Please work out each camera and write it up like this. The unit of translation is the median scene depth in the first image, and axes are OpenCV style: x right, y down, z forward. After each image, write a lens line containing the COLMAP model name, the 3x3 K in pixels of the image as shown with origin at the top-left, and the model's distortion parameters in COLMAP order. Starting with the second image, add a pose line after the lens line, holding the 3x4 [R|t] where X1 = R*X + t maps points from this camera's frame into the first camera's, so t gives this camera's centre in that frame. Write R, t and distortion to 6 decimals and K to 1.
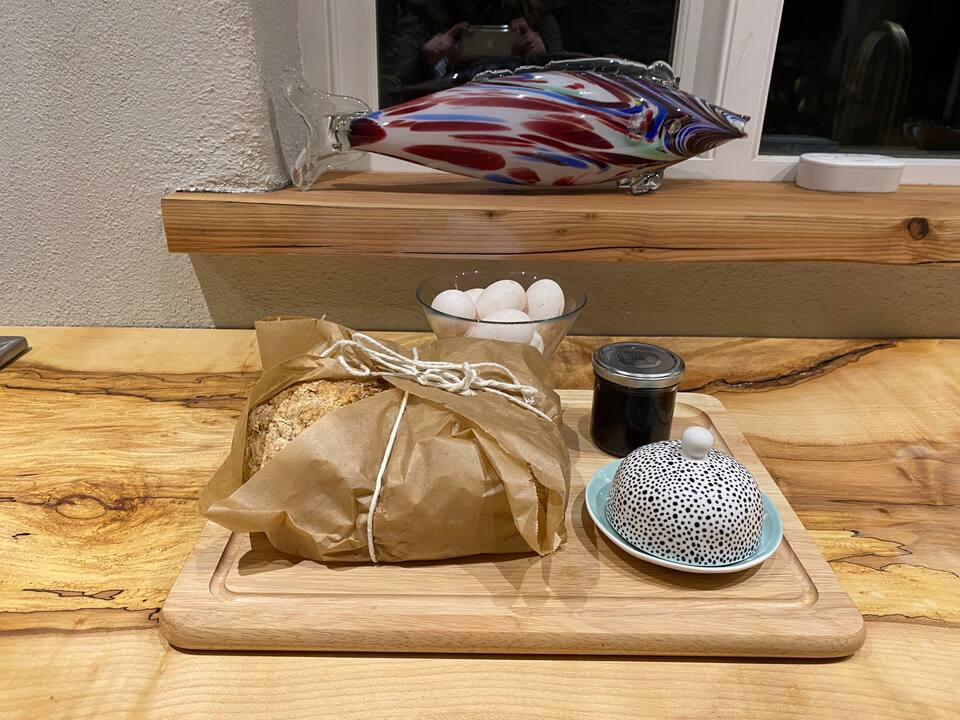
lens RADIAL K [[716.8, 0, 489.8], [0, 716.8, 356.4], [0, 0, 1]] dist [0.068005, -0.091757]
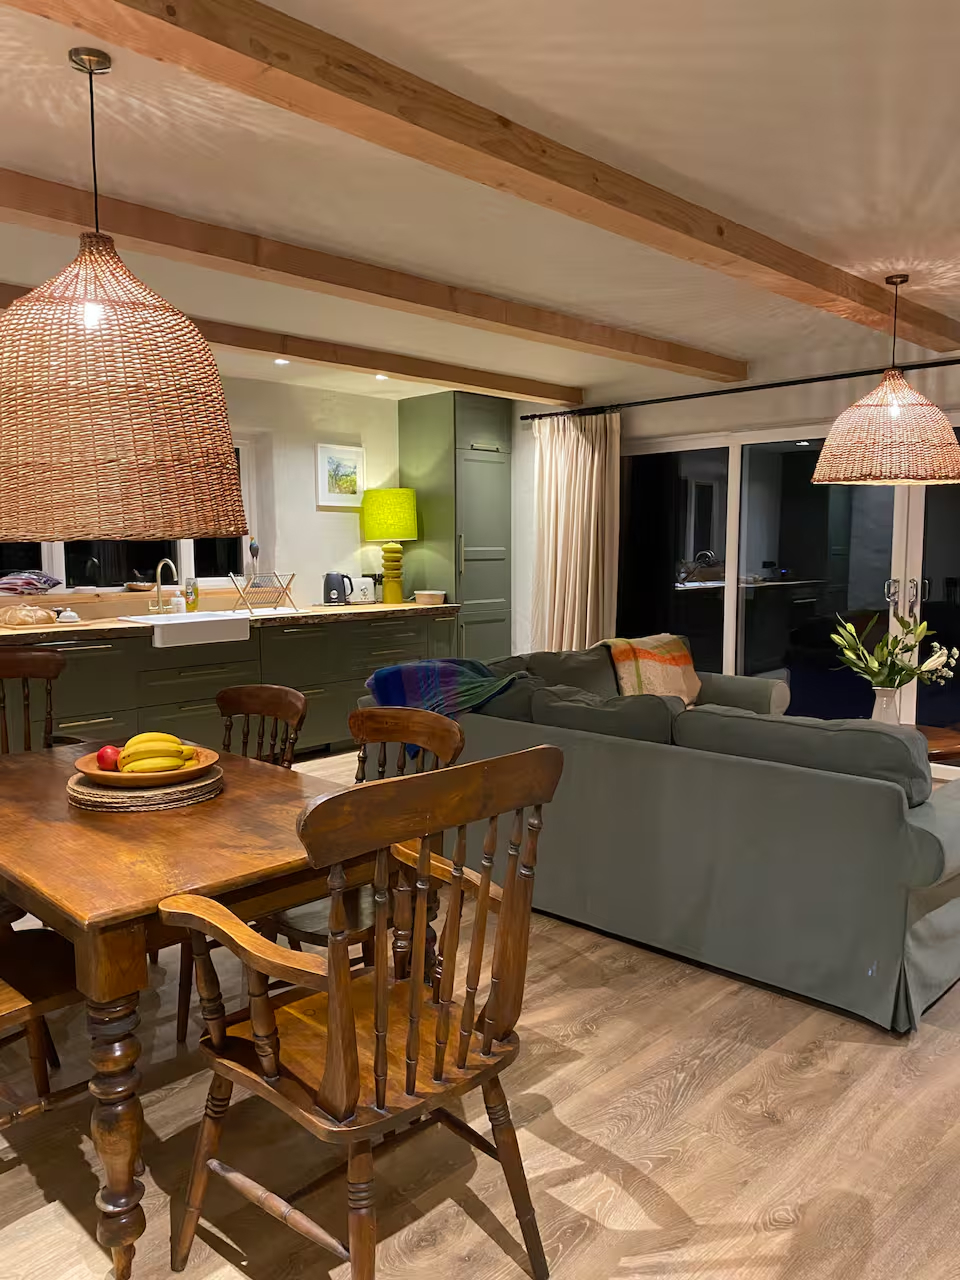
lens RADIAL K [[955.7, 0, 480.0], [0, 955.7, 640.0], [0, 0, 1]] dist [0.068005, -0.091757]
pose [[0.715441, -0.095468, 0.692120, -2.506086], [0.298273, 0.937546, -0.179001, 2.368174], [-0.631805, 0.334506, 0.699234, -6.001387]]
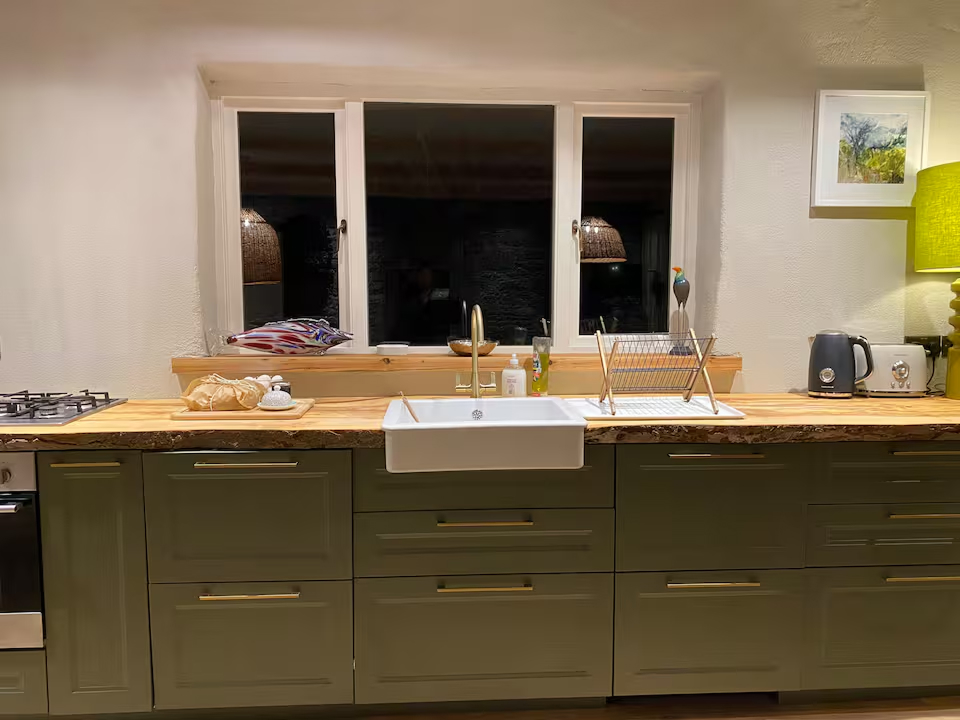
lens RADIAL K [[716.8, 0, 489.8], [0, 716.8, 356.4], [0, 0, 1]] dist [0.068005, -0.091757]
pose [[0.998575, -0.028082, 0.045386, 0.918048], [0.041177, 0.946382, -0.320416, 0.944318], [-0.033955, 0.321828, 0.946189, -2.347591]]
